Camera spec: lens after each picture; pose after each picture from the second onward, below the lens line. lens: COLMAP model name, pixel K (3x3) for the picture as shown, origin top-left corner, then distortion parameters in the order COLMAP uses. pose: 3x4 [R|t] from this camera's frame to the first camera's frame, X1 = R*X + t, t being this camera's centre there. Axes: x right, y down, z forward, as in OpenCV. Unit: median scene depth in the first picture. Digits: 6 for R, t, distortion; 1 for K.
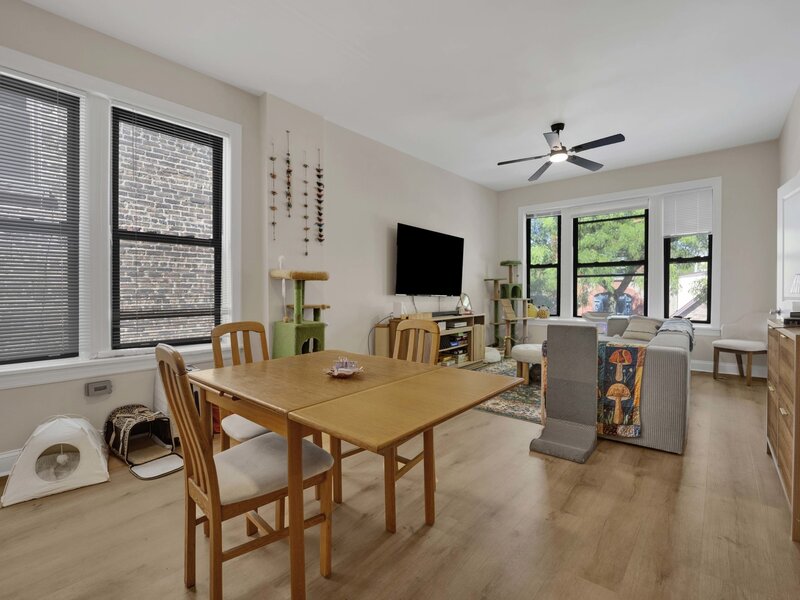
lens RADIAL K [[374.9, 0, 399.2], [0, 374.9, 293.0], [0, 0, 1]] dist [-0.024157, -0.000369]
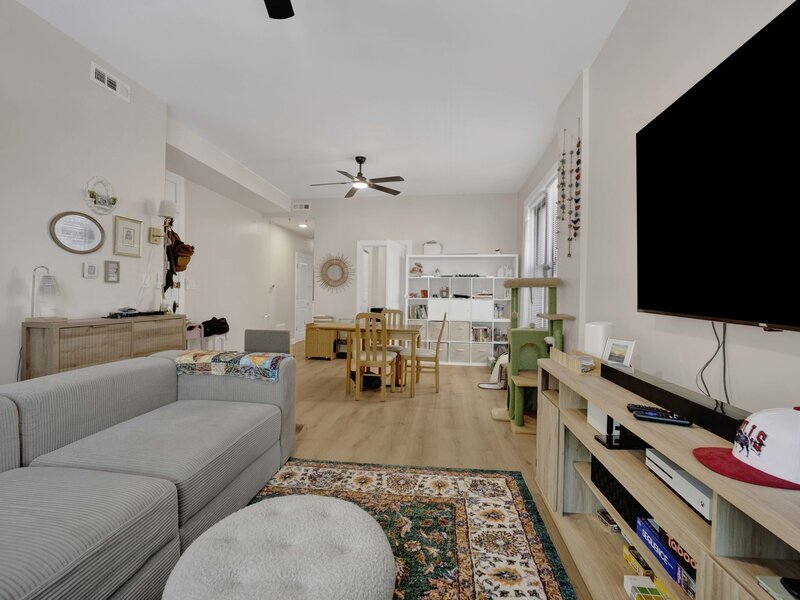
lens RADIAL K [[374.9, 0, 399.2], [0, 374.9, 293.0], [0, 0, 1]] dist [-0.024157, -0.000369]
pose [[-0.834835, -0.016207, -0.550261, 0.375938], [-0.017484, 0.999843, -0.002921, -0.007007], [0.550222, 0.007182, -0.834987, 1.052347]]
